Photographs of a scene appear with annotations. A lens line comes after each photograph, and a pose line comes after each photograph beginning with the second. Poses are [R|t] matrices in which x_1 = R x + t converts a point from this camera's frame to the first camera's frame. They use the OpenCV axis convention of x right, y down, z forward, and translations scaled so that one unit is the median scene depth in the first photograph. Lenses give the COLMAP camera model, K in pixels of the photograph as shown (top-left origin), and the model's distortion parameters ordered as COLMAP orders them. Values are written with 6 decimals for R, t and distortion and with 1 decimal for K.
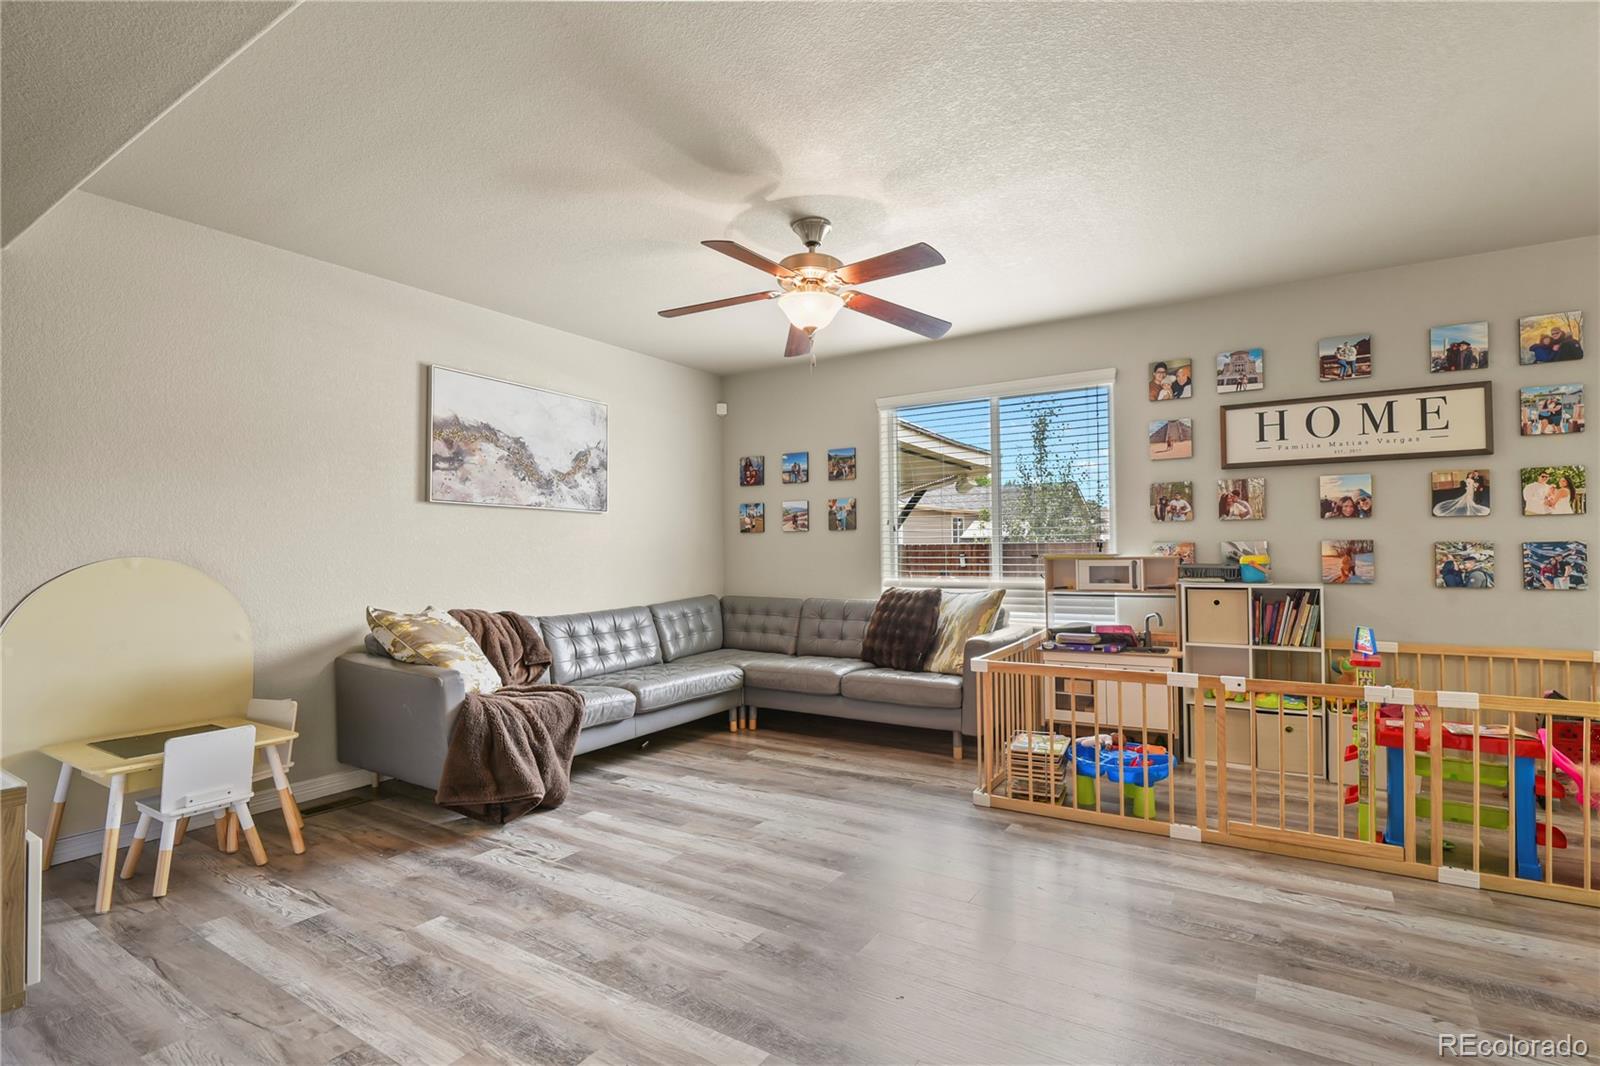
lens RADIAL K [[773.3, 0, 810.9], [0, 773.3, 536.8], [0, 0, 1]] dist [-0.004117, -0.007097]
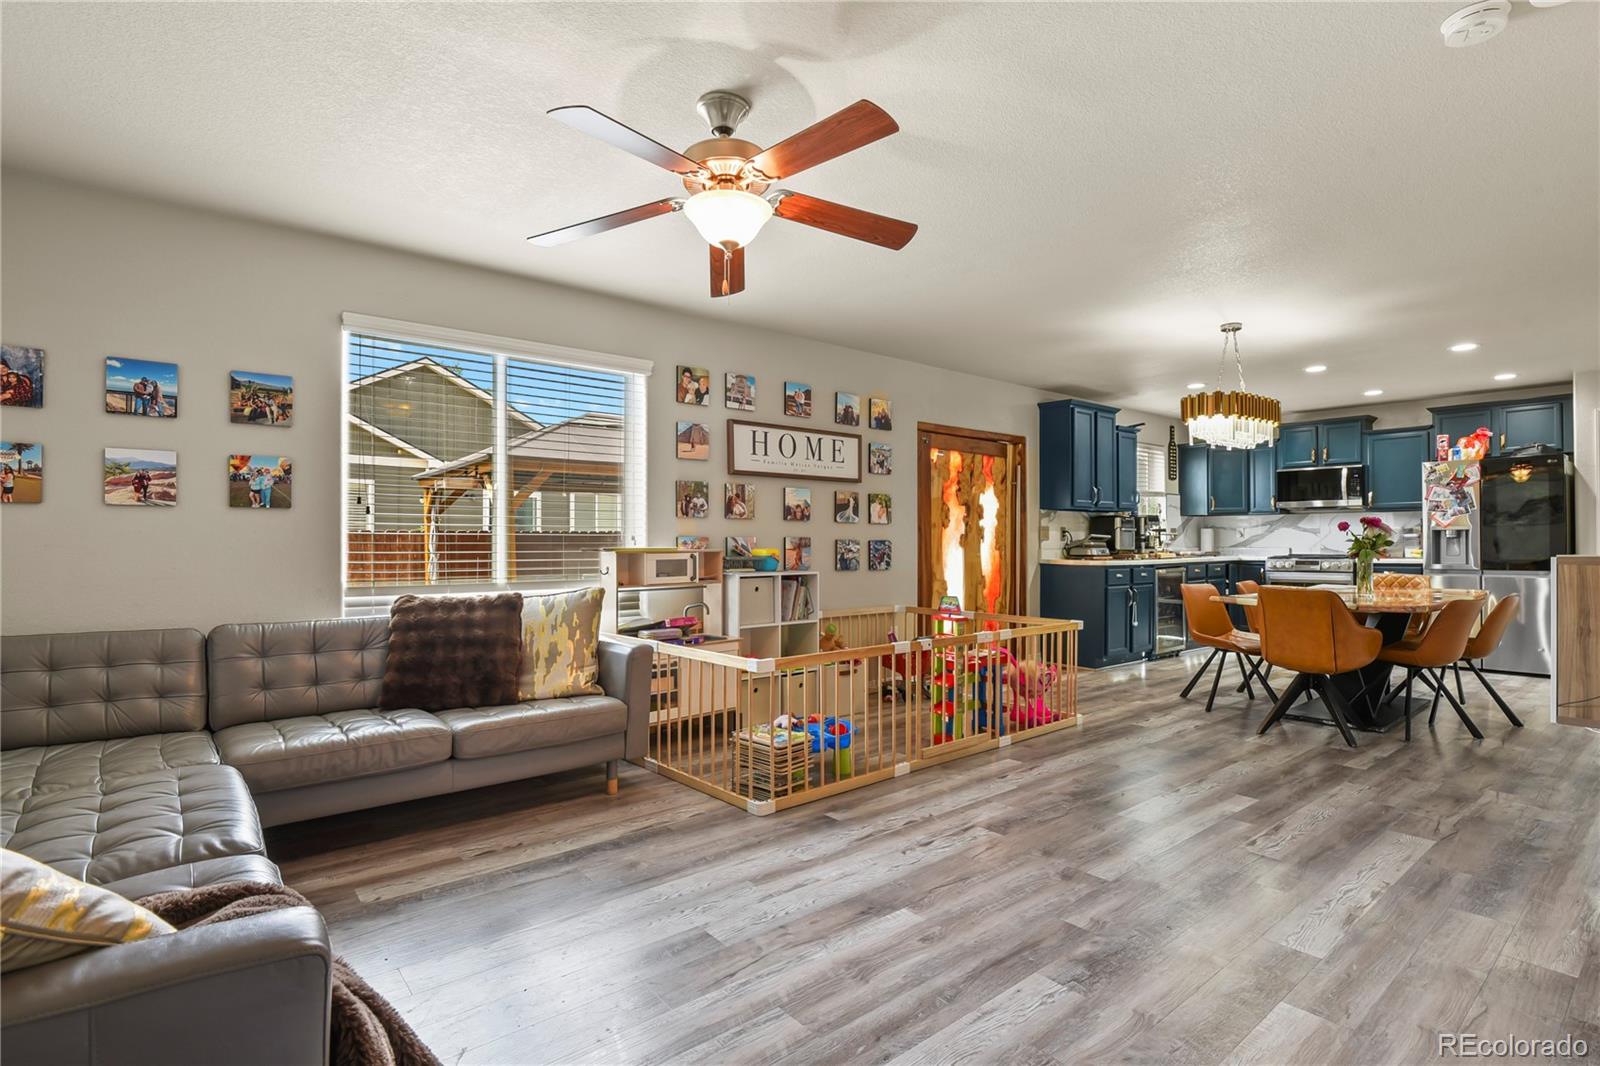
lens RADIAL K [[773.3, 0, 812.0], [0, 773.3, 537.6], [0, 0, 1]] dist [-0.004117, -0.007097]
pose [[0.303095, 0.013980, 0.952858, -0.555909], [-0.019629, 0.999772, -0.008425, 0.015175], [-0.952758, -0.016150, 0.303300, 0.561267]]
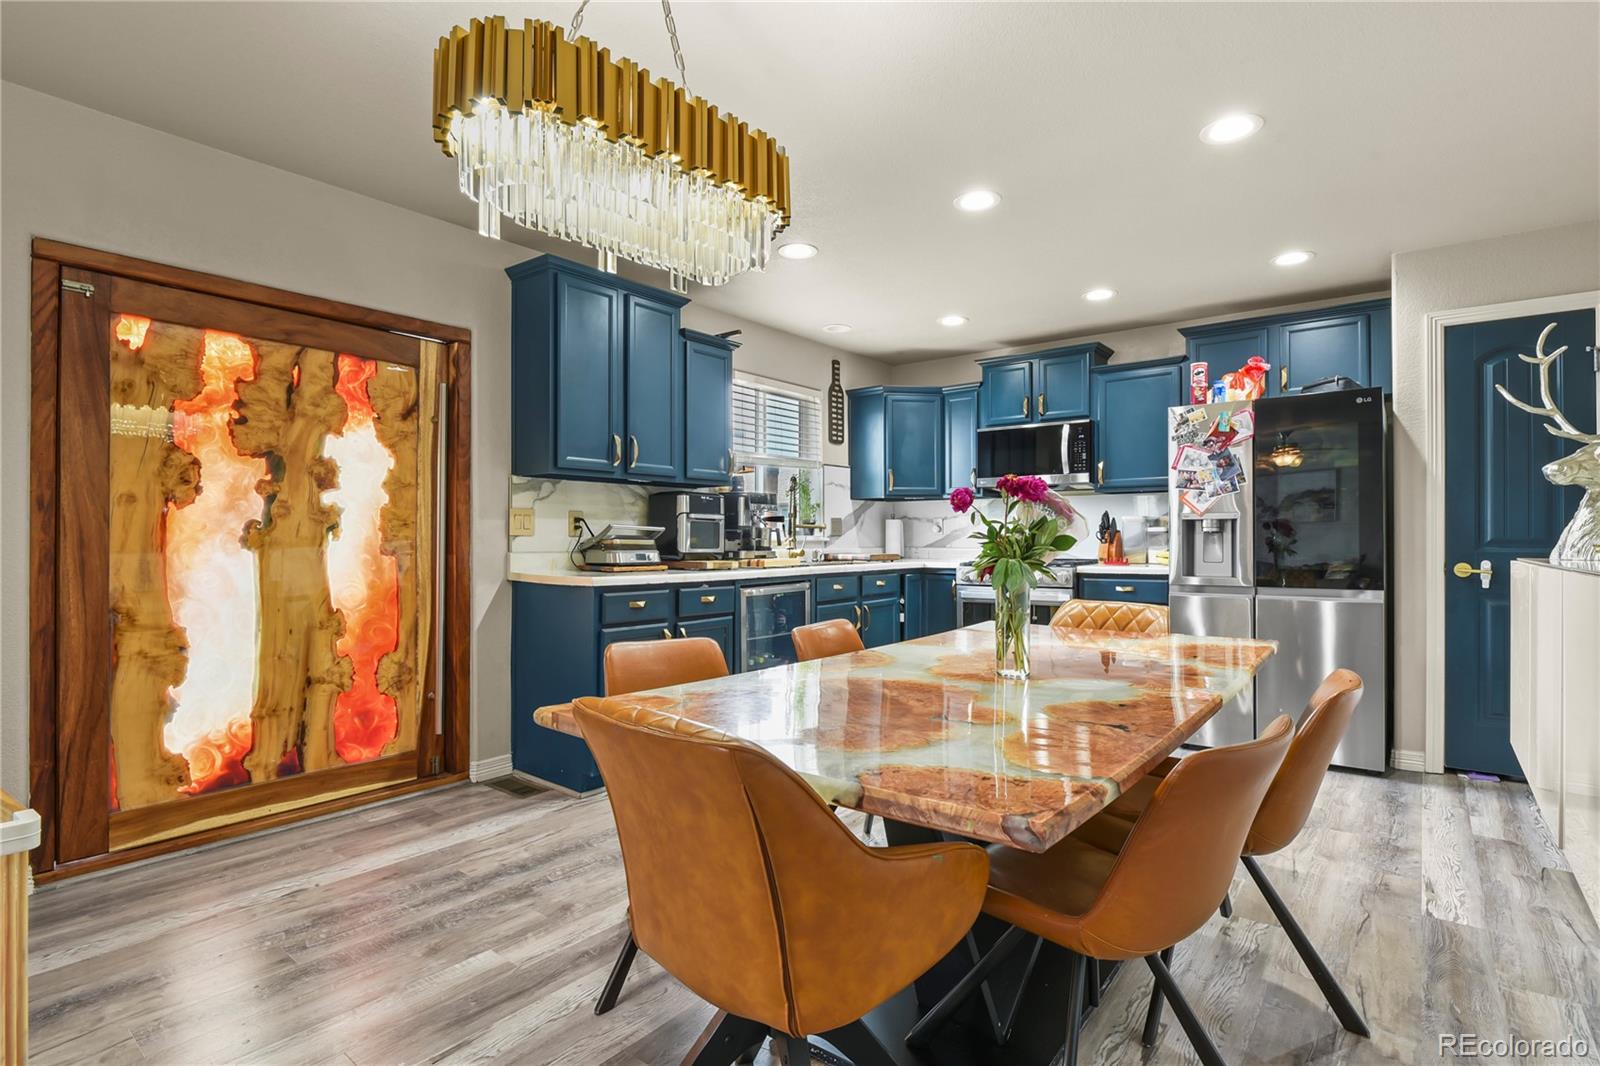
lens RADIAL K [[773.3, 0, 812.7], [0, 773.3, 537.9], [0, 0, 1]] dist [-0.004117, -0.007097]
pose [[0.096781, 0.010192, 0.995253, 0.413715], [-0.020391, 0.999758, -0.008255, -0.000283], [-0.995097, -0.019495, 0.096966, 0.158655]]
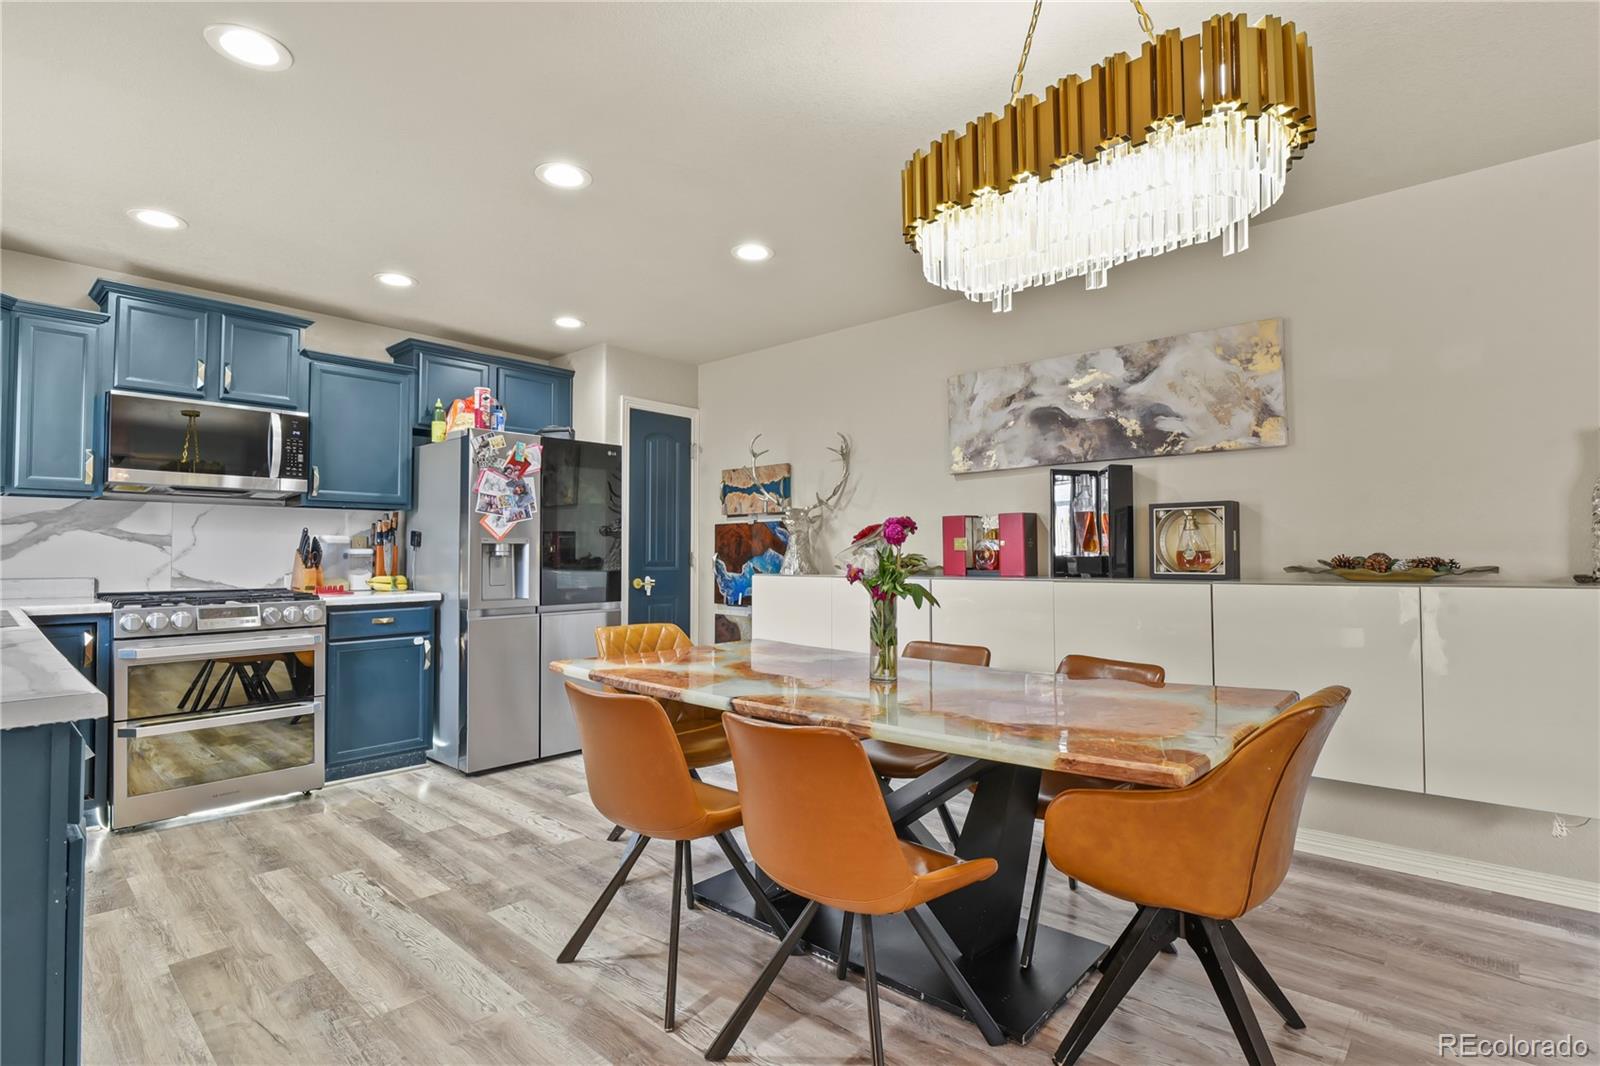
lens RADIAL K [[773.3, 0, 809.6], [0, 773.3, 536.6], [0, 0, 1]] dist [-0.004117, -0.007097]
pose [[-0.986500, 0.014350, 0.163129, 0.891056], [0.007121, 0.998970, -0.044814, -0.003469], [-0.163604, -0.043047, -0.985586, 0.700391]]
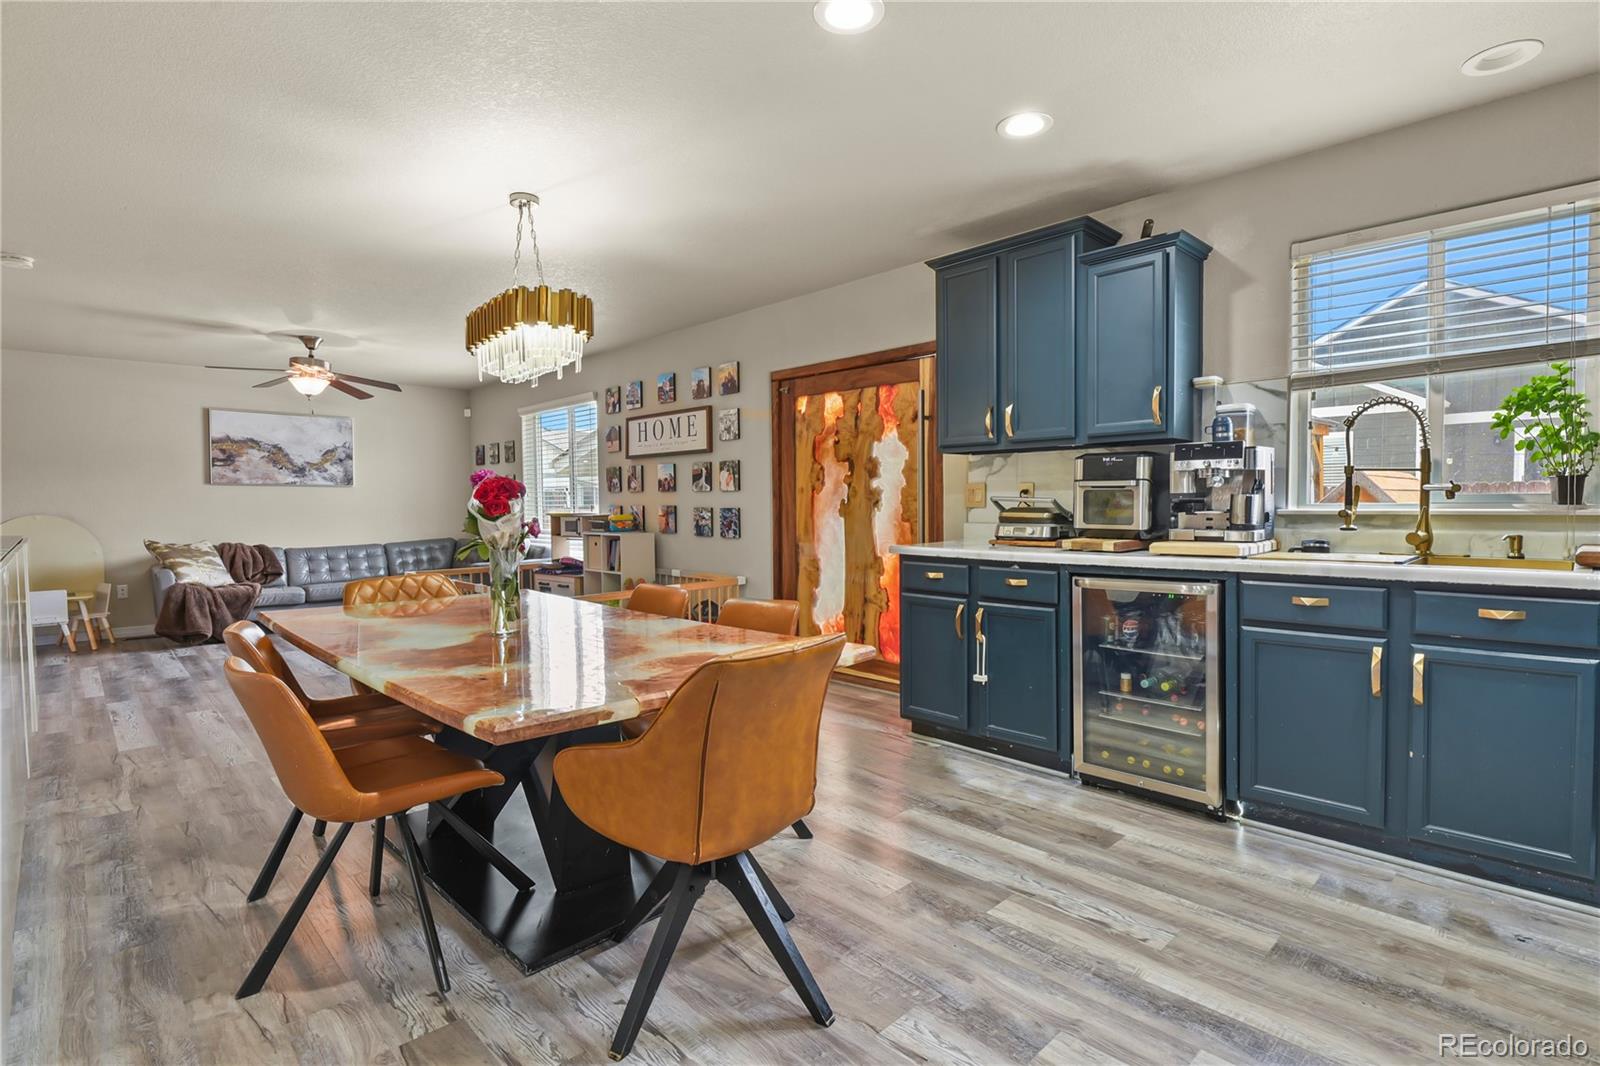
lens RADIAL K [[773.3, 0, 805.0], [0, 773.3, 537.5], [0, 0, 1]] dist [-0.004117, -0.007097]
pose [[0.973339, 0.011220, -0.229095, 1.307655], [0.003855, 0.997862, 0.065247, -0.032268], [0.229337, -0.064390, 0.971215, -0.464817]]
